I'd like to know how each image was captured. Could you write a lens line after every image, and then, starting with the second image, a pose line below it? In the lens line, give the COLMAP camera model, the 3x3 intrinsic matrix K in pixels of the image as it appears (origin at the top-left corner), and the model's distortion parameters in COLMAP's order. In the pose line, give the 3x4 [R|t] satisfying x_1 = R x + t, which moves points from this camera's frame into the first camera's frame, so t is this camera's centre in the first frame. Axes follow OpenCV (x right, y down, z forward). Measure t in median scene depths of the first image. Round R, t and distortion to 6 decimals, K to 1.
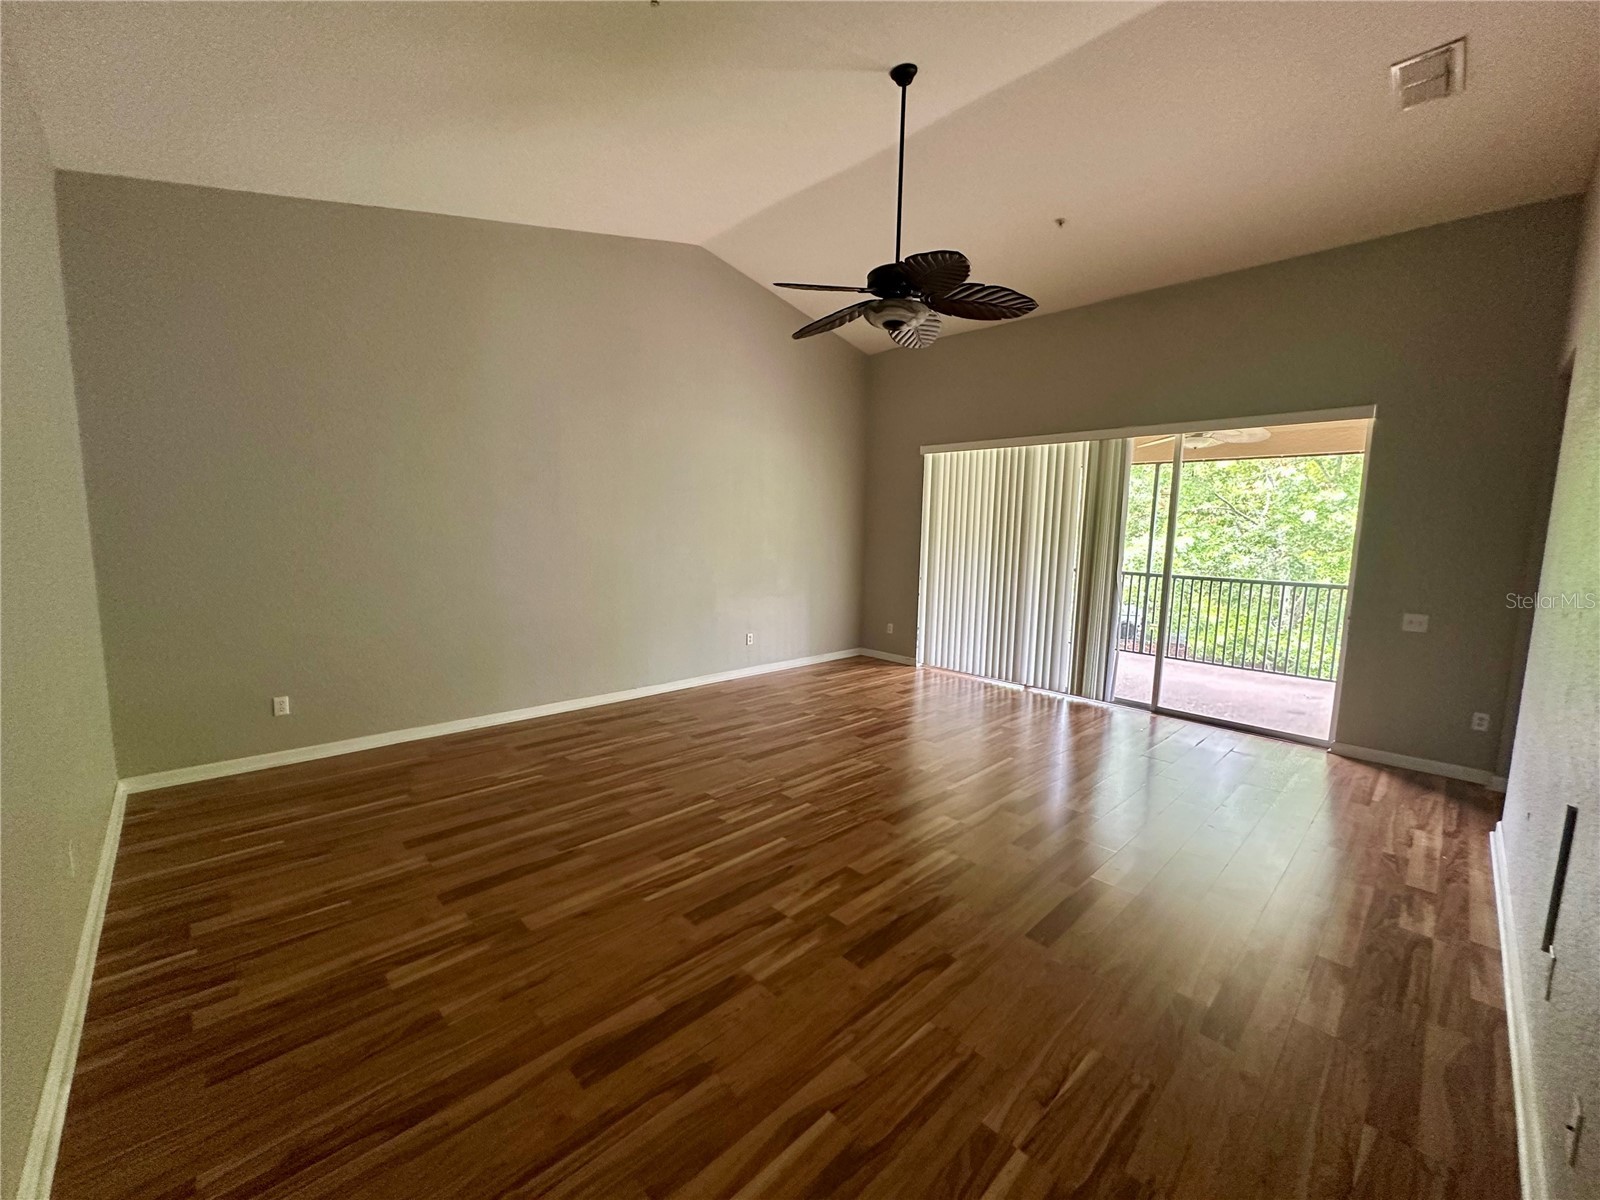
lens RADIAL K [[636.8, 0, 801.4], [0, 636.8, 603.6], [0, 0, 1]] dist [0.001385, -0.000018]
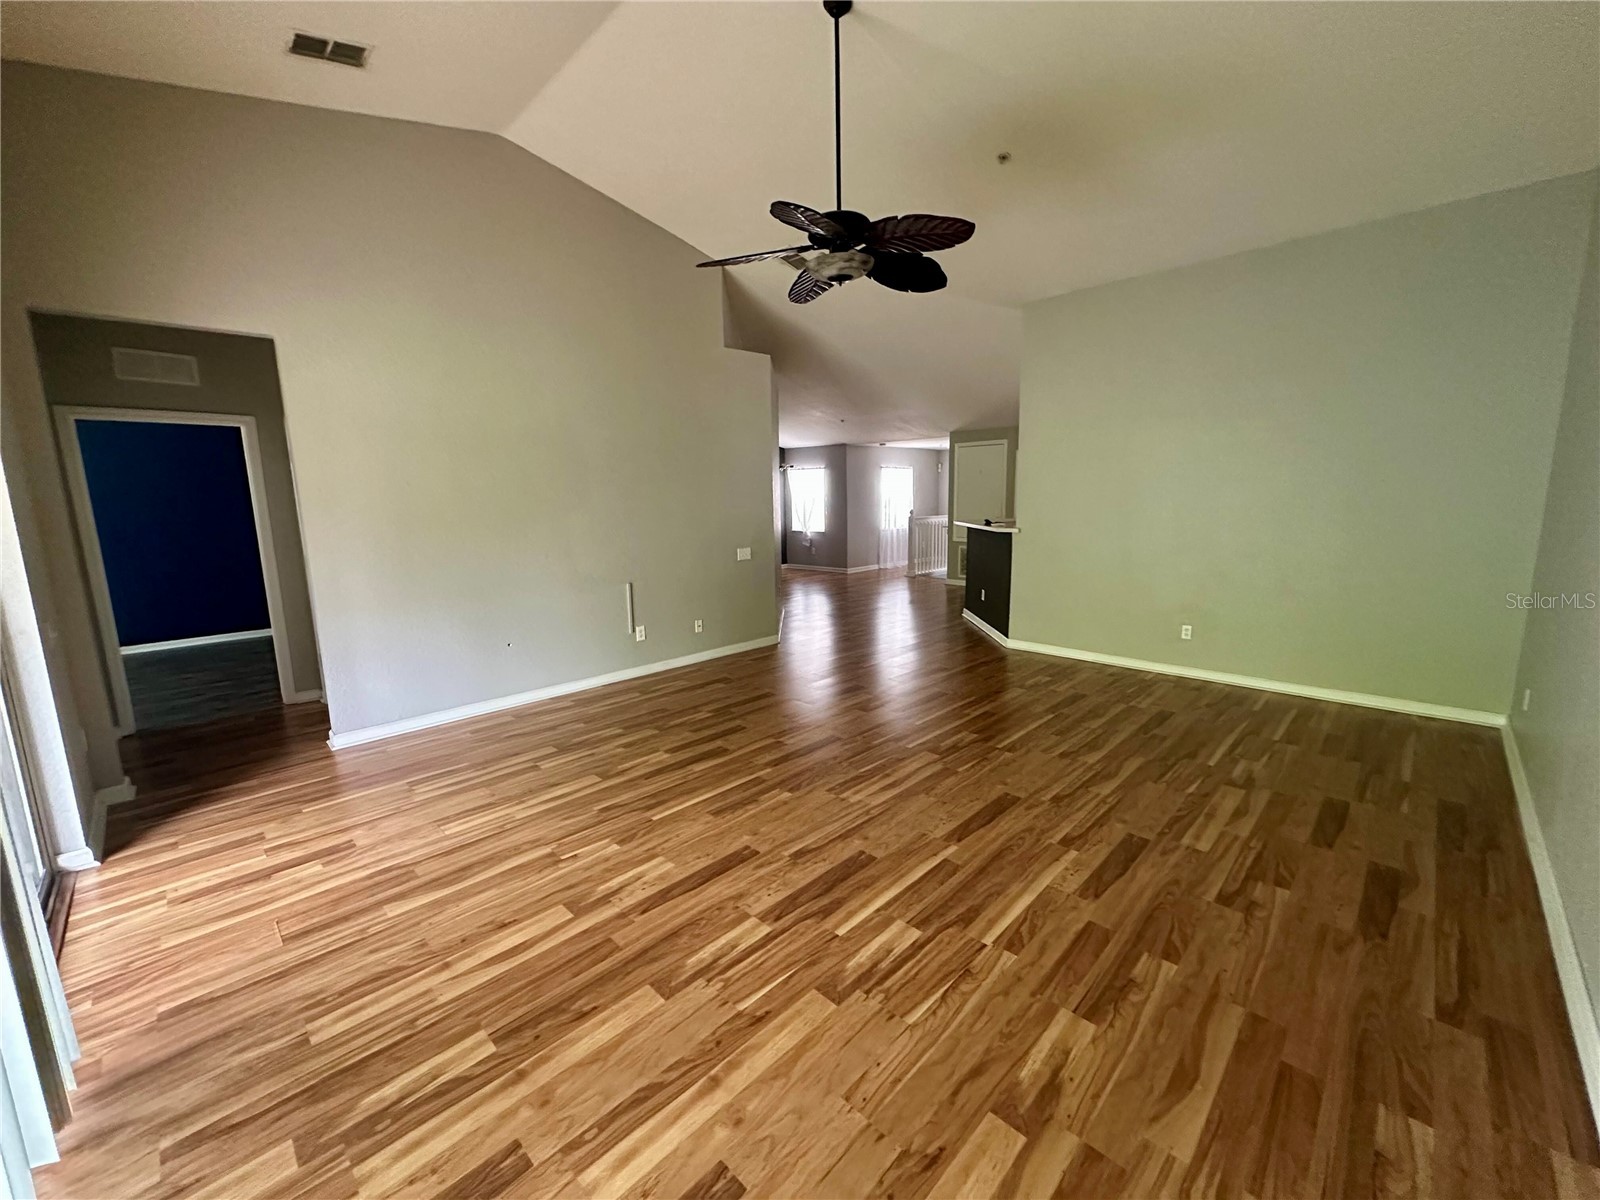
lens RADIAL K [[636.8, 0, 799.1], [0, 636.8, 606.2], [0, 0, 1]] dist [0.001385, -0.000018]
pose [[-0.999622, 0.003711, -0.027255, 0.197002], [-0.004395, 0.956574, 0.291456, -0.202690], [0.027153, 0.291466, -0.956196, 1.709602]]
